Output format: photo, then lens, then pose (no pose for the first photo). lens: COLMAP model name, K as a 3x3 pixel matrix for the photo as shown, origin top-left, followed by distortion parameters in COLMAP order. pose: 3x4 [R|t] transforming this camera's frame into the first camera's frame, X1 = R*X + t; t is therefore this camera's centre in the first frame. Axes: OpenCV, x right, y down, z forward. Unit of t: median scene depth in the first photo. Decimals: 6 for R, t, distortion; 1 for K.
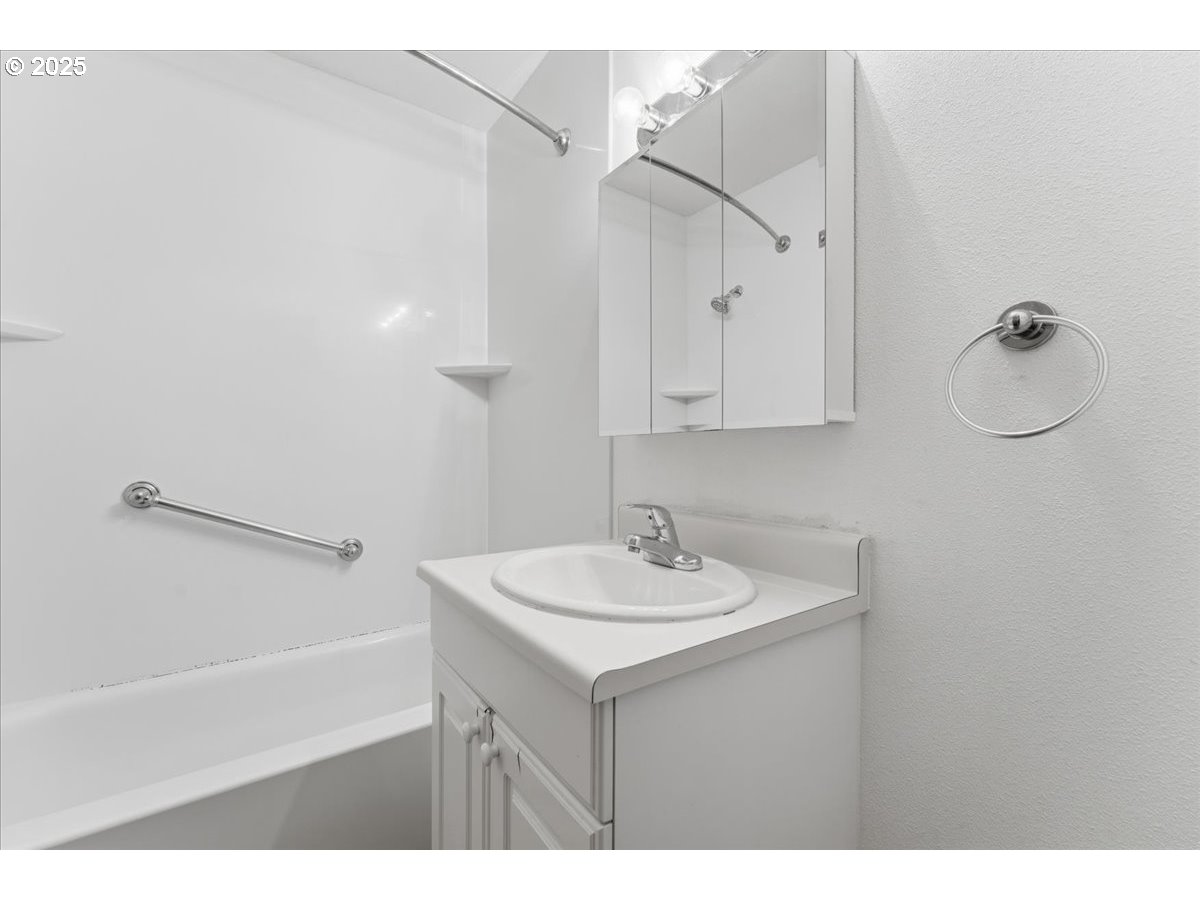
lens RADIAL K [[481.0, 0, 595.7], [0, 481.0, 455.2], [0, 0, 1]] dist [0.005054, 0.000658]
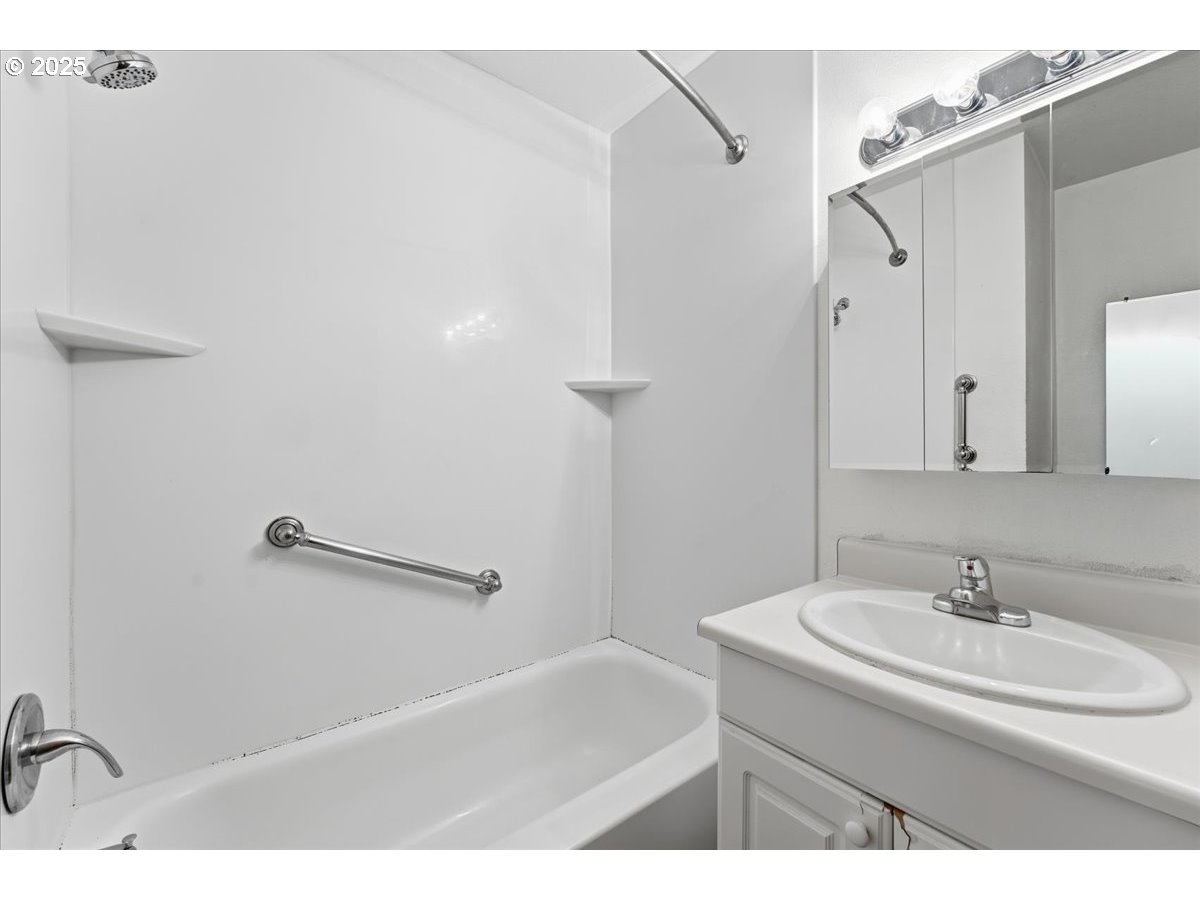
lens RADIAL K [[481.0, 0, 602.3], [0, 481.0, 446.7], [0, 0, 1]] dist [0.005054, 0.000658]
pose [[0.997556, -0.002798, 0.069814, -0.405151], [0.003447, 0.999952, -0.009178, -0.059786], [-0.069785, 0.009396, 0.997518, 0.080186]]
